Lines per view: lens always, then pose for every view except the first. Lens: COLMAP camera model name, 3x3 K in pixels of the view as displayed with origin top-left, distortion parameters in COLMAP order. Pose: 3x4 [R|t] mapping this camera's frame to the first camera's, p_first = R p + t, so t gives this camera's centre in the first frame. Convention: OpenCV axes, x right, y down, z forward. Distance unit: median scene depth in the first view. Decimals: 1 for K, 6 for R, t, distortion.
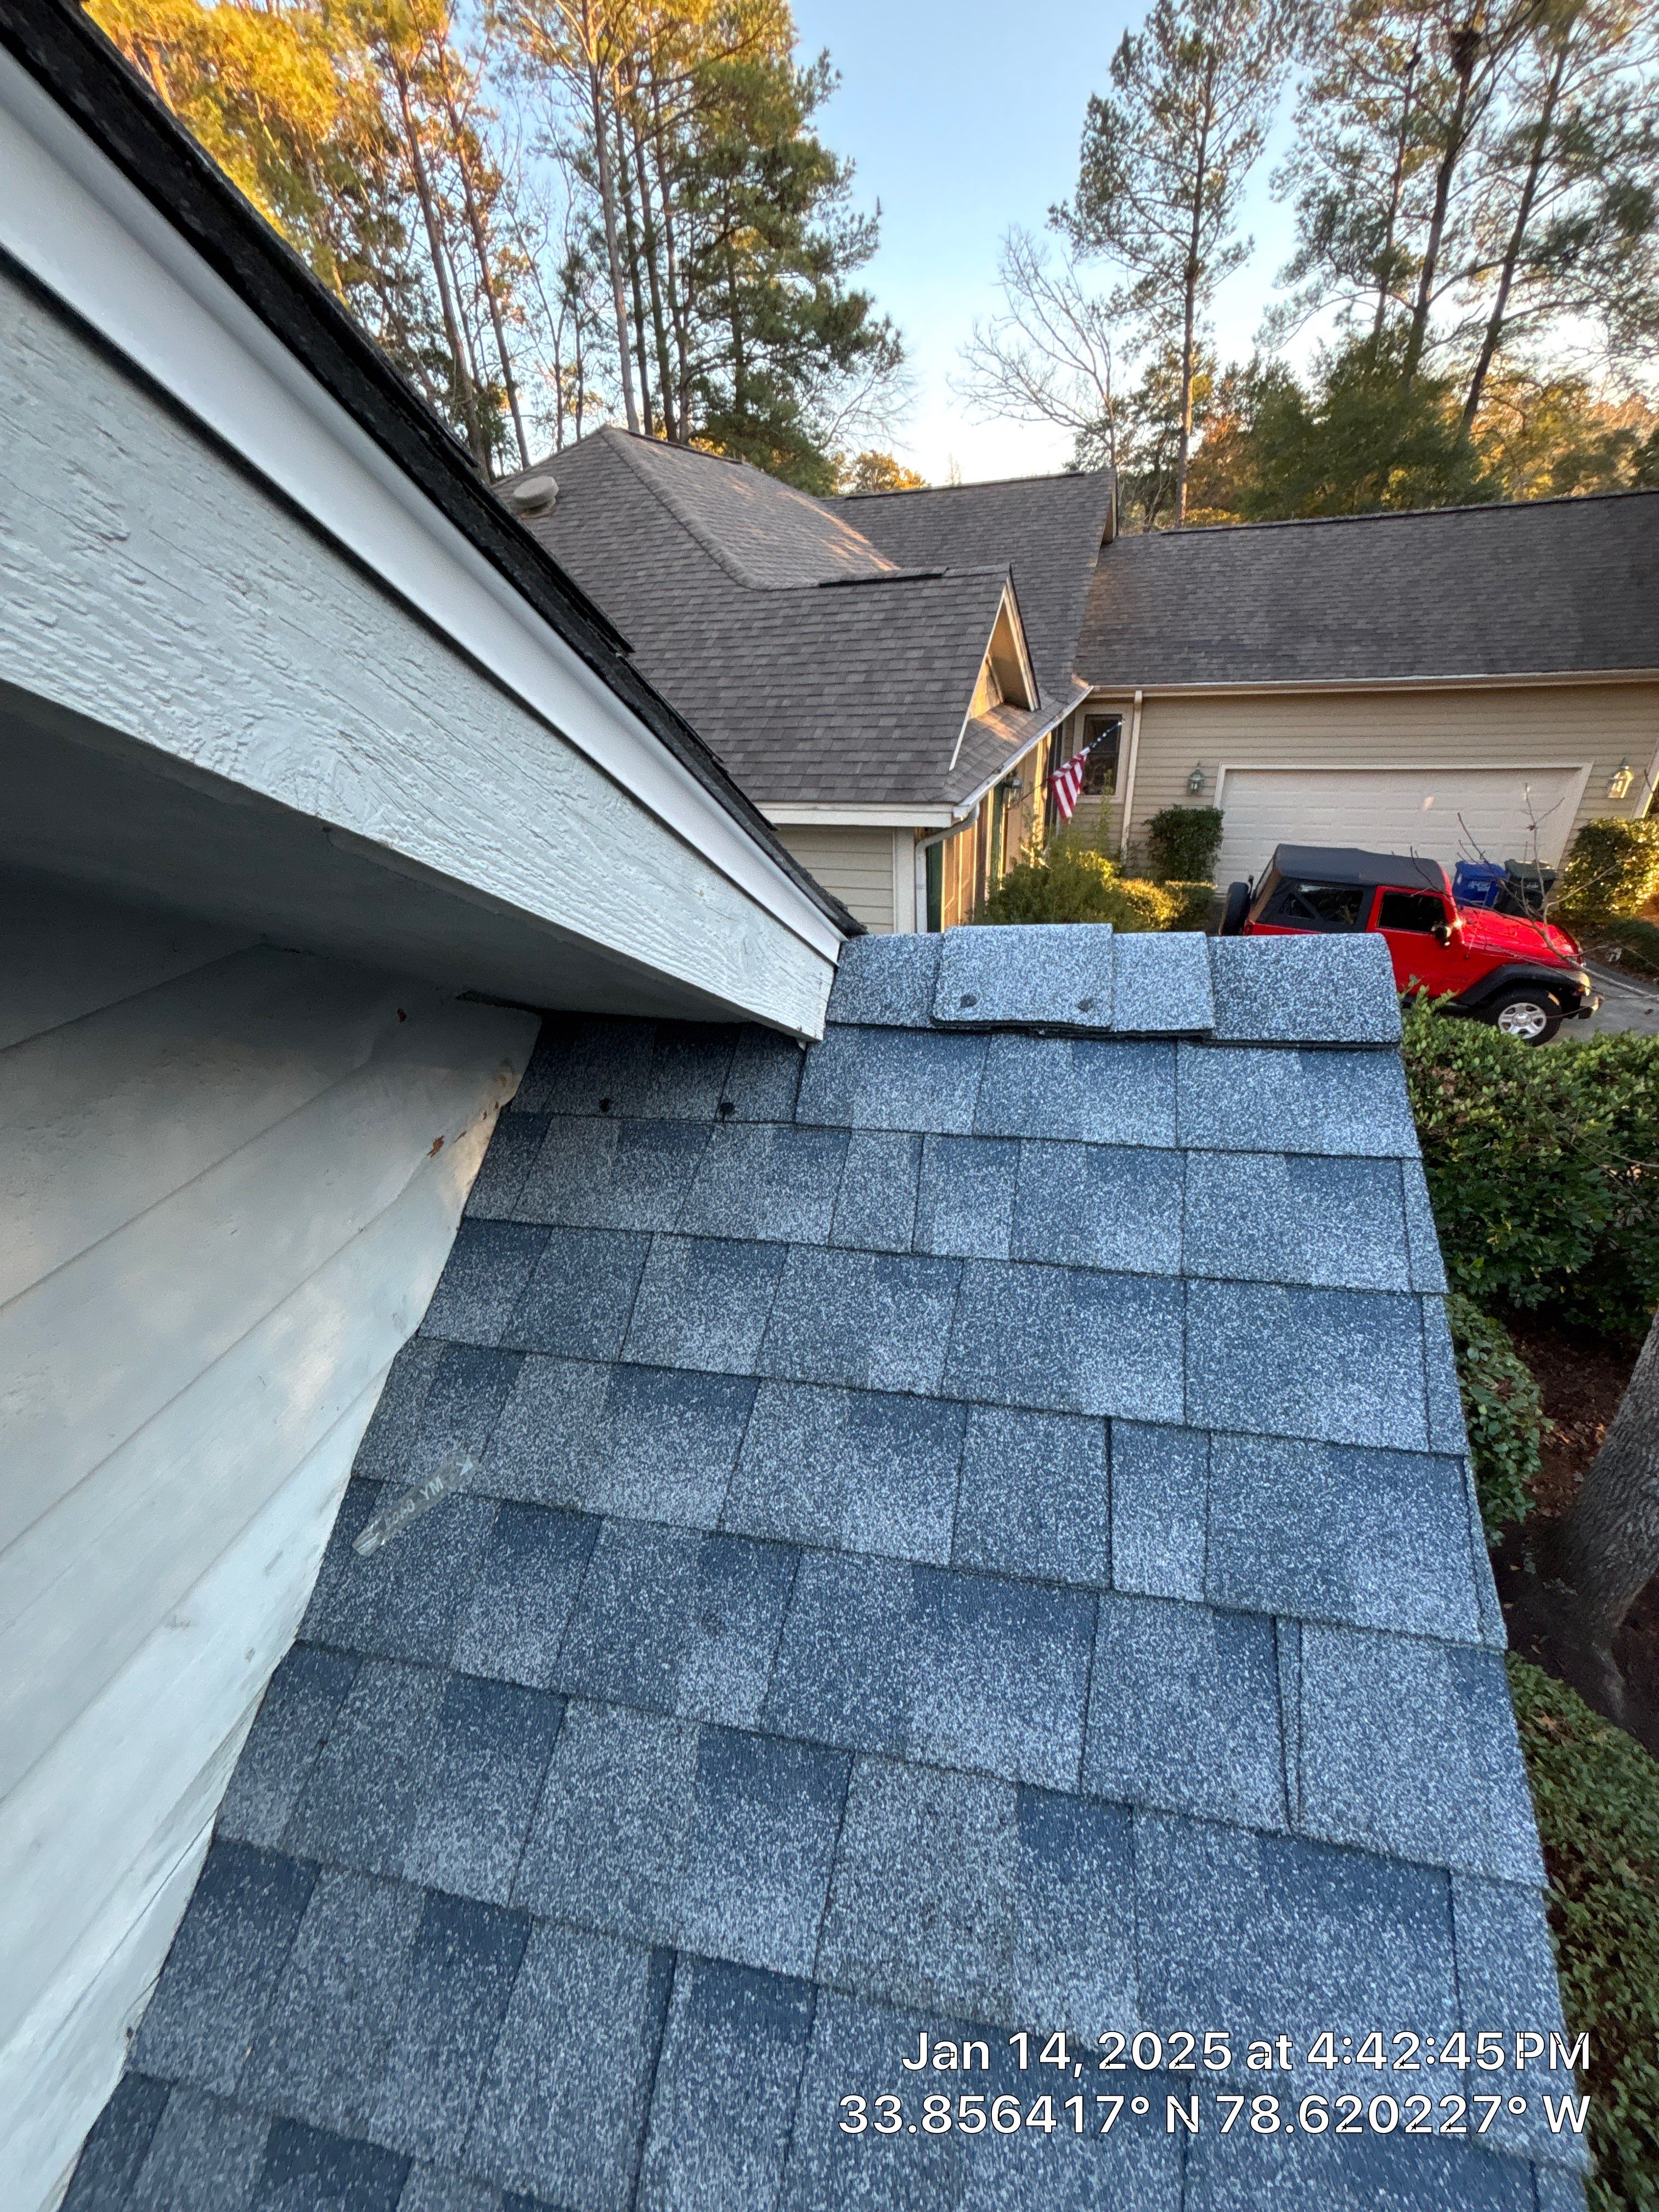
lens RADIAL K [[897.4, 0, 832.7], [0, 897.4, 1093.5], [0, 0, 1]] dist [-0.000647, -0.000083]
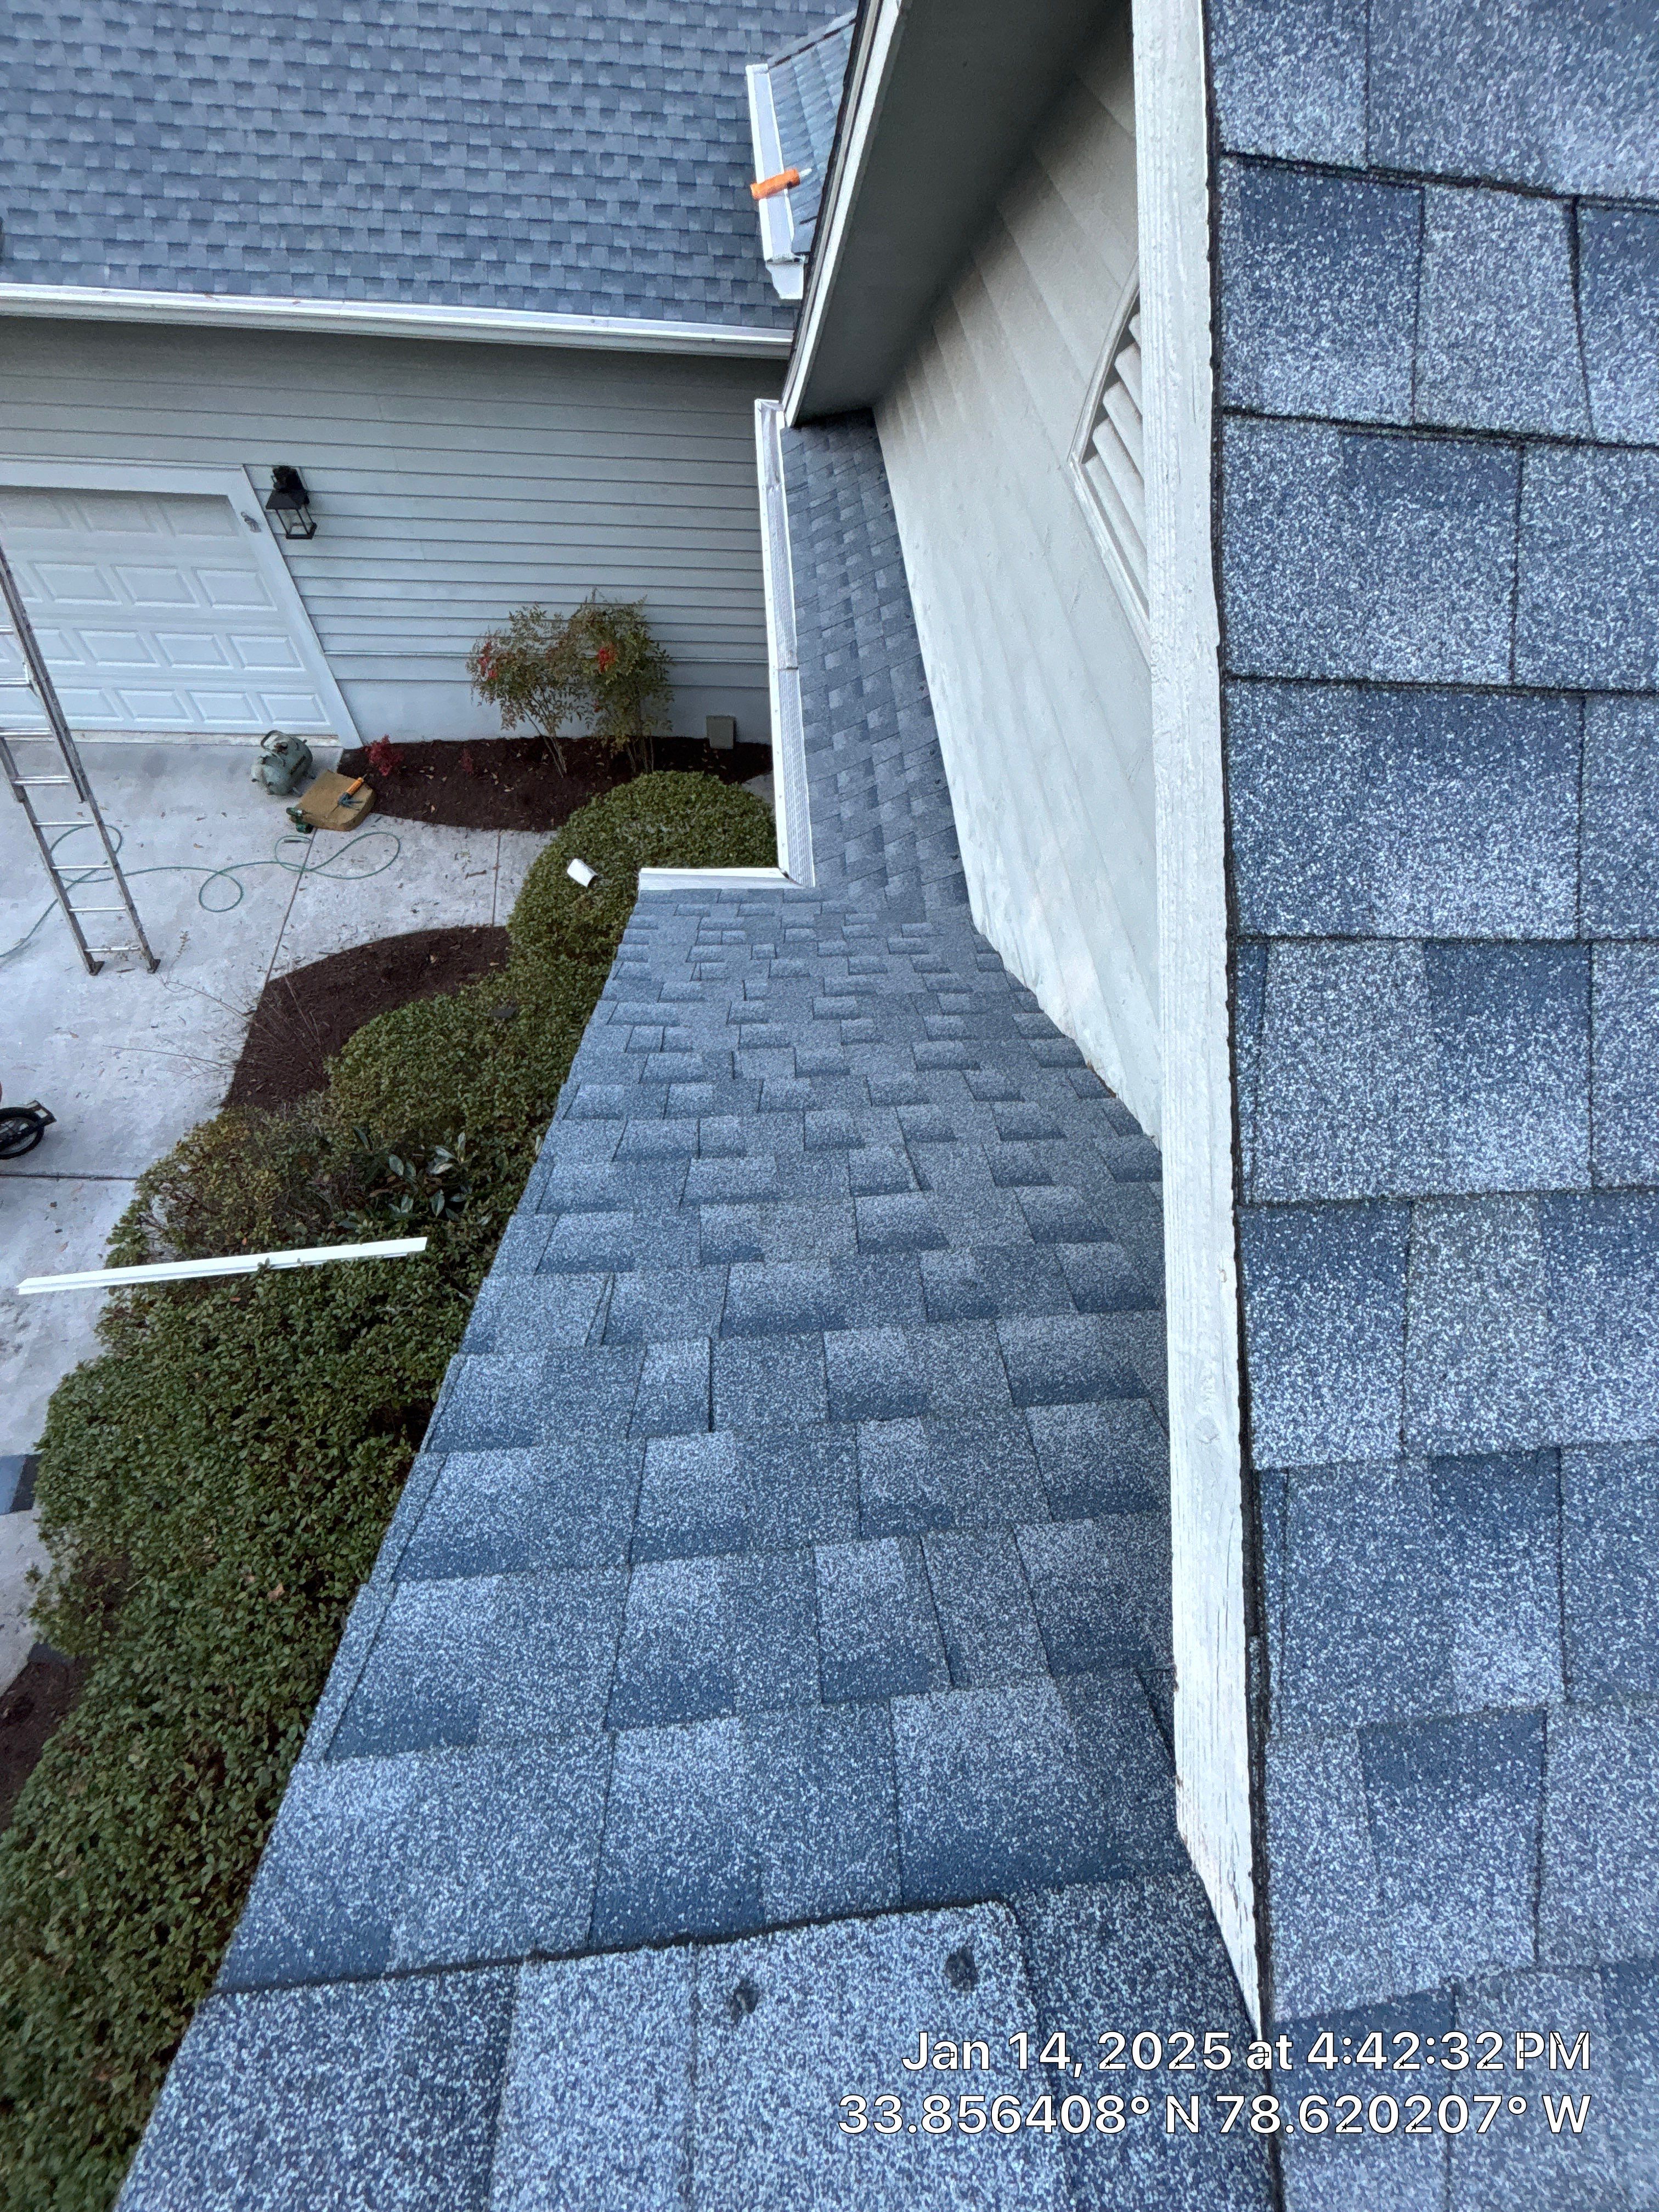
lens RADIAL K [[897.4, 0, 832.7], [0, 897.4, 1093.5], [0, 0, 1]] dist [-0.000647, -0.000083]
pose [[-0.954975, 0.249578, -0.160420, 0.206386], [-0.149883, 0.060796, 0.986833, -0.734635], [0.256045, 0.966444, -0.020651, 0.571020]]
